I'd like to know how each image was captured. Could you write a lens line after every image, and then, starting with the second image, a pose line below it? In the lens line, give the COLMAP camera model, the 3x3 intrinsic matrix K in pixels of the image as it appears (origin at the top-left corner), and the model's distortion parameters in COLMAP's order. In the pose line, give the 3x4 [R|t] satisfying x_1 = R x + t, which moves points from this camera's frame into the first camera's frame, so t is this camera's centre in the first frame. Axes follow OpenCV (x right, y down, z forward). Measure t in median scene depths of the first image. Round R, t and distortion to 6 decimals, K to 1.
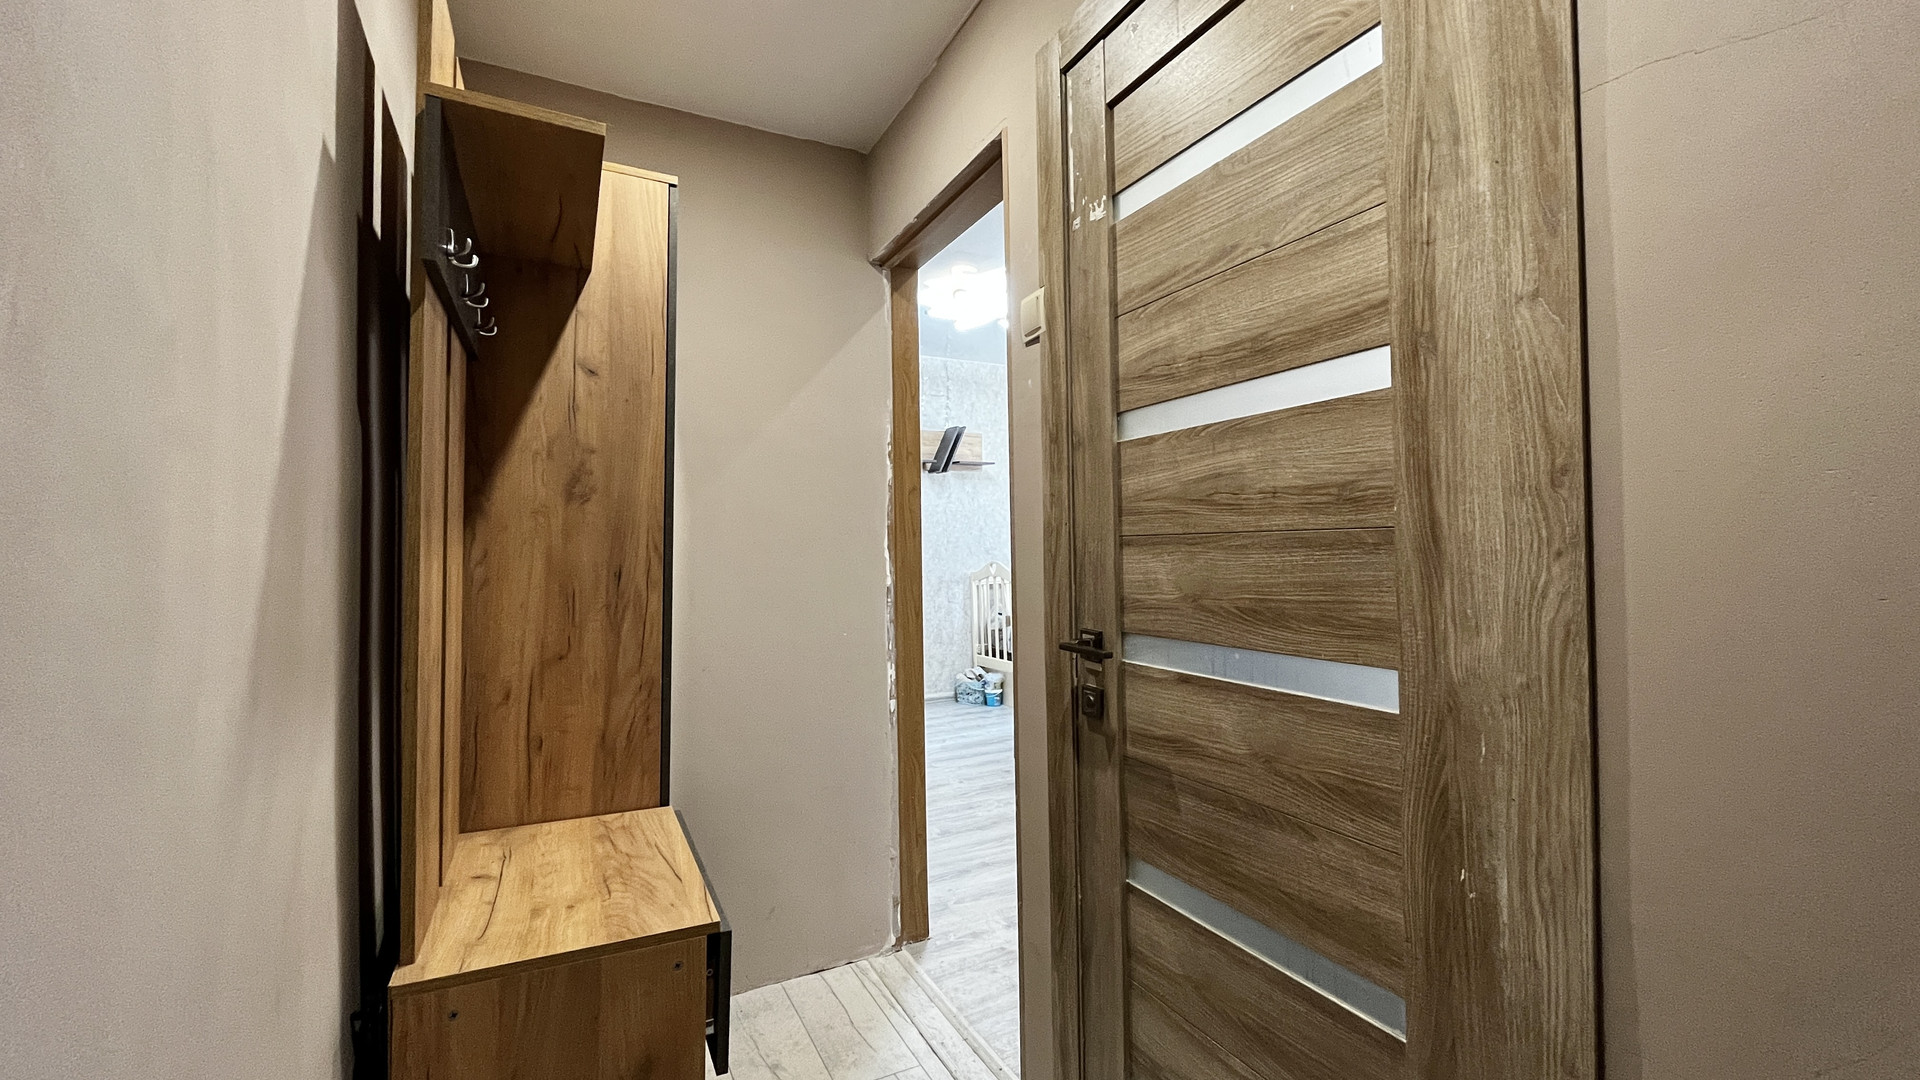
lens RADIAL K [[761.3, 0, 958.1], [0, 761.3, 539.0], [0, 0, 1]] dist [-0.009261, 0.000053]
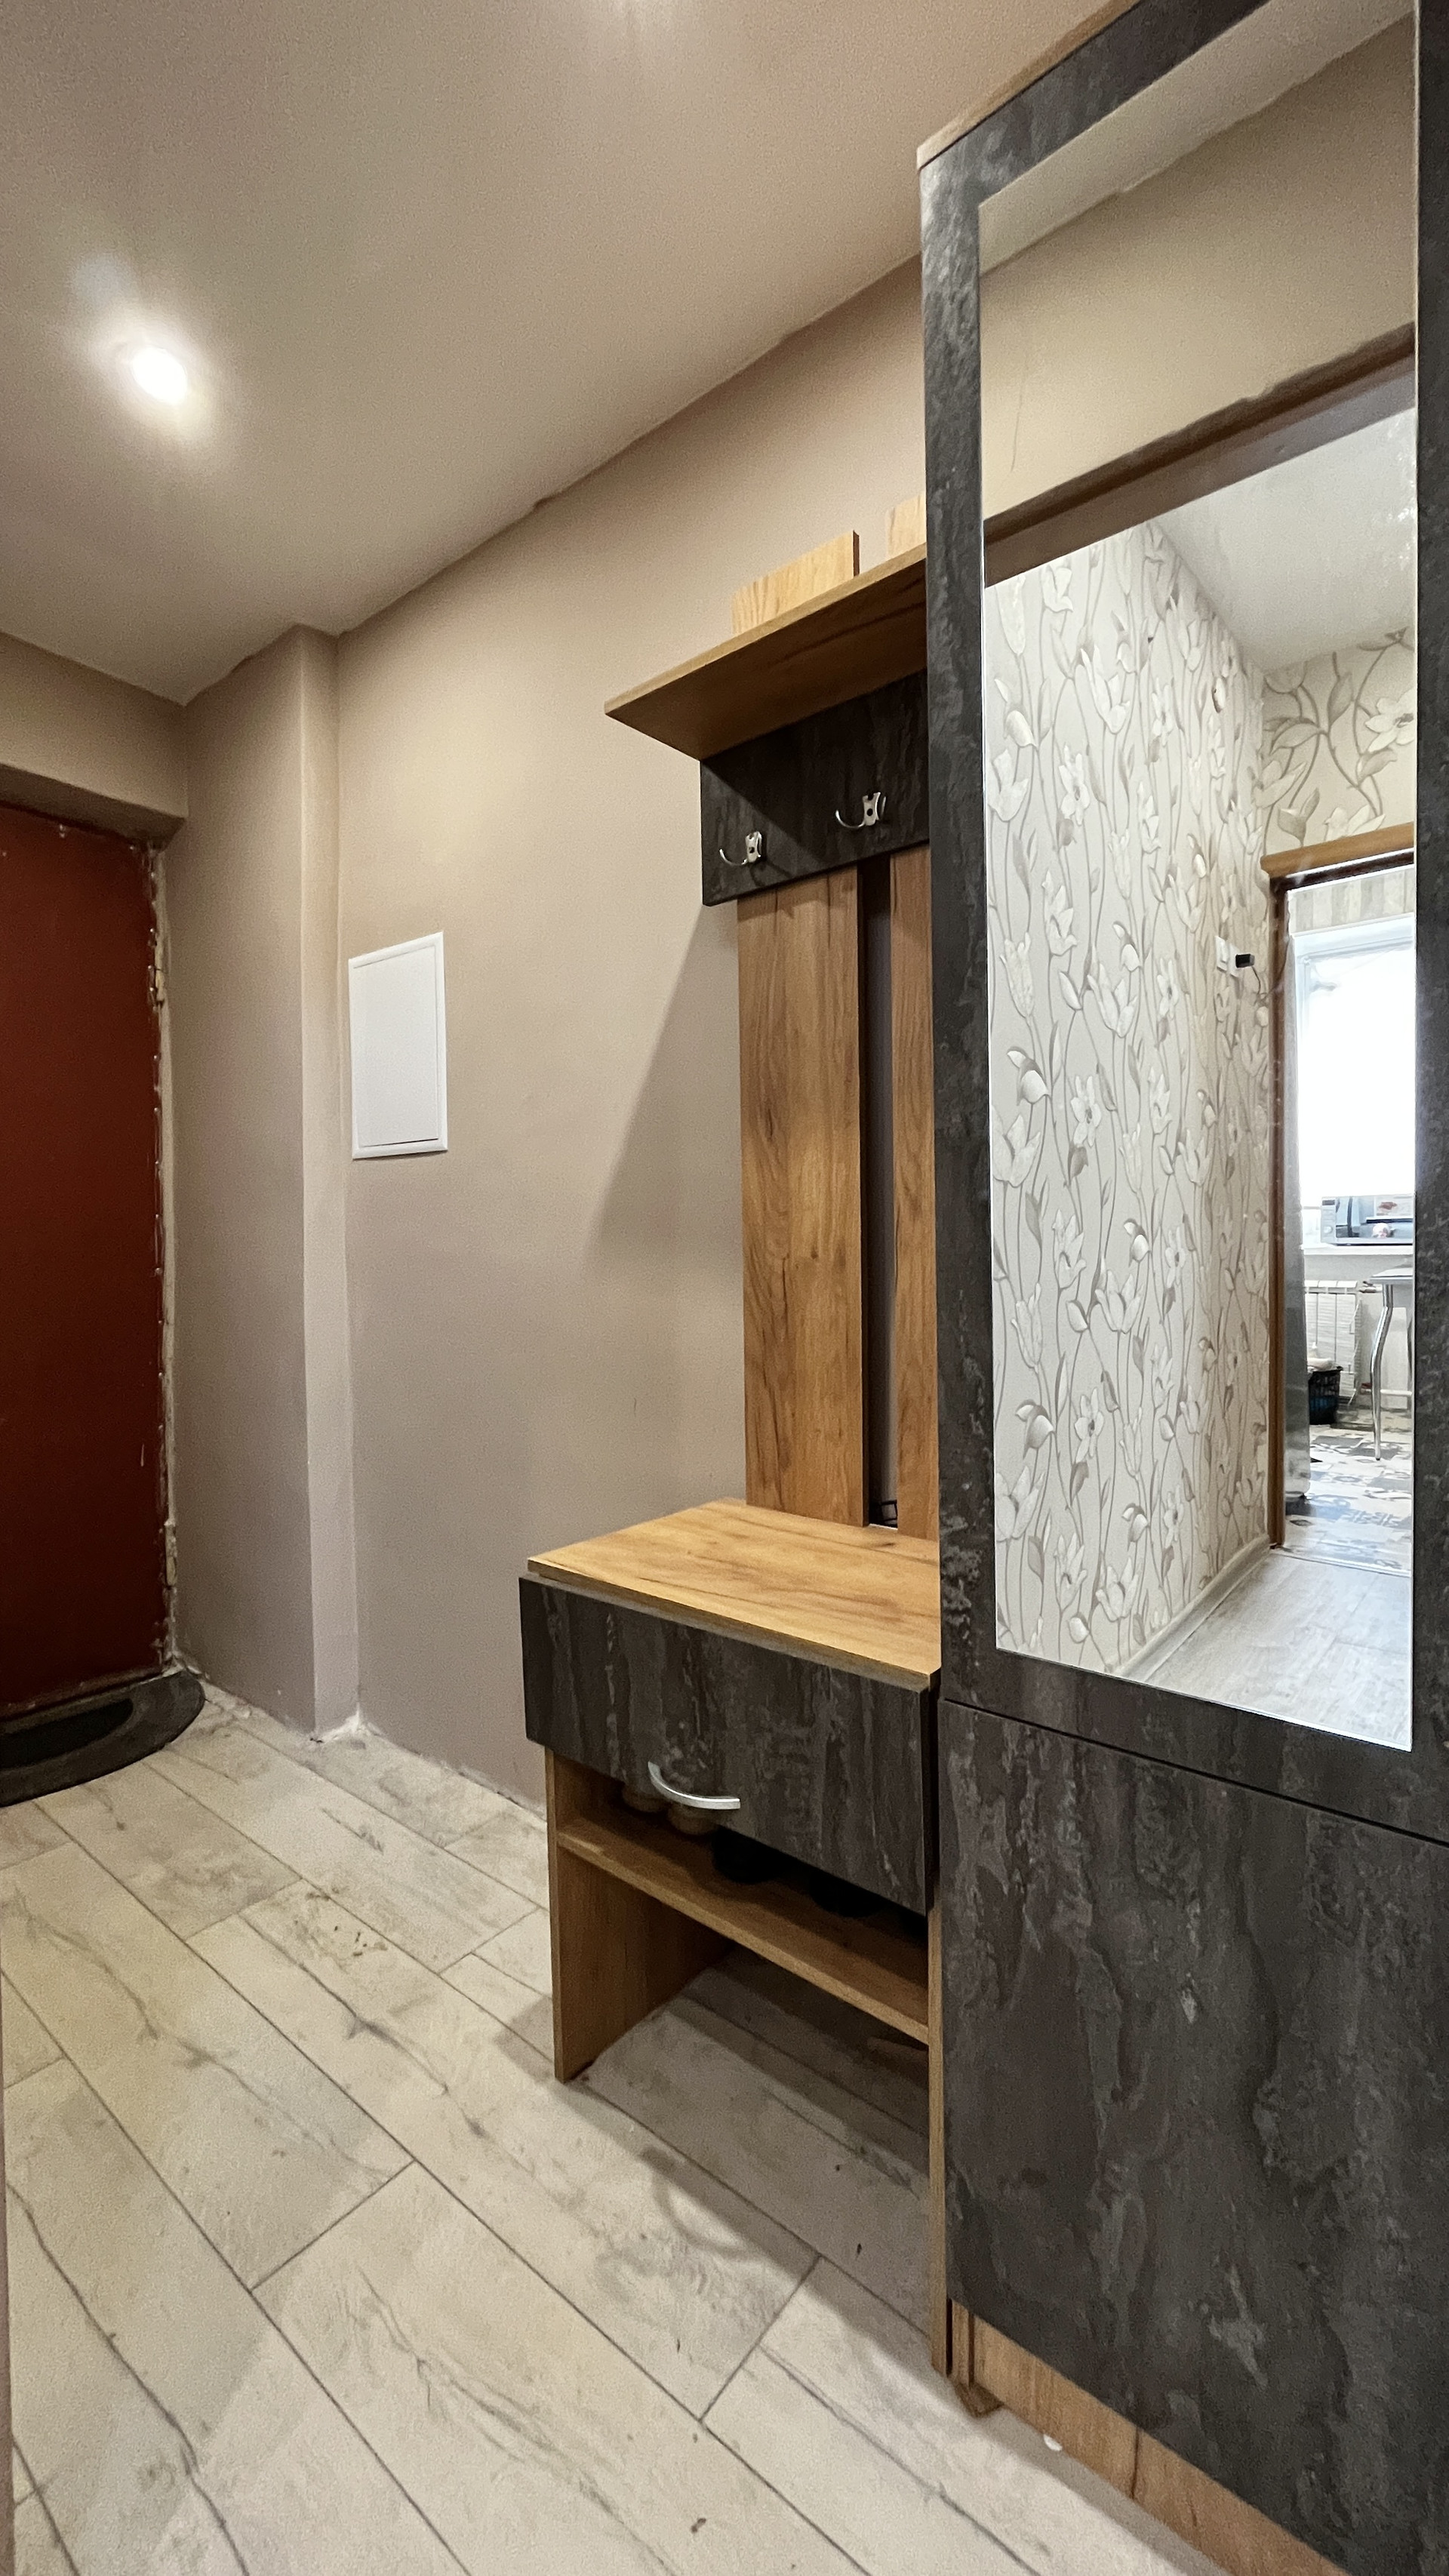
lens RADIAL K [[1021.4, 0, 721.3], [0, 1021.4, 1278.6], [0, 0, 1]] dist [-0.009261, 0.000053]
pose [[-0.914186, 0.035135, -0.403770, -0.044117], [0.026297, 0.999278, 0.027415, 0.135556], [0.404441, 0.014444, -0.914450, 2.004889]]
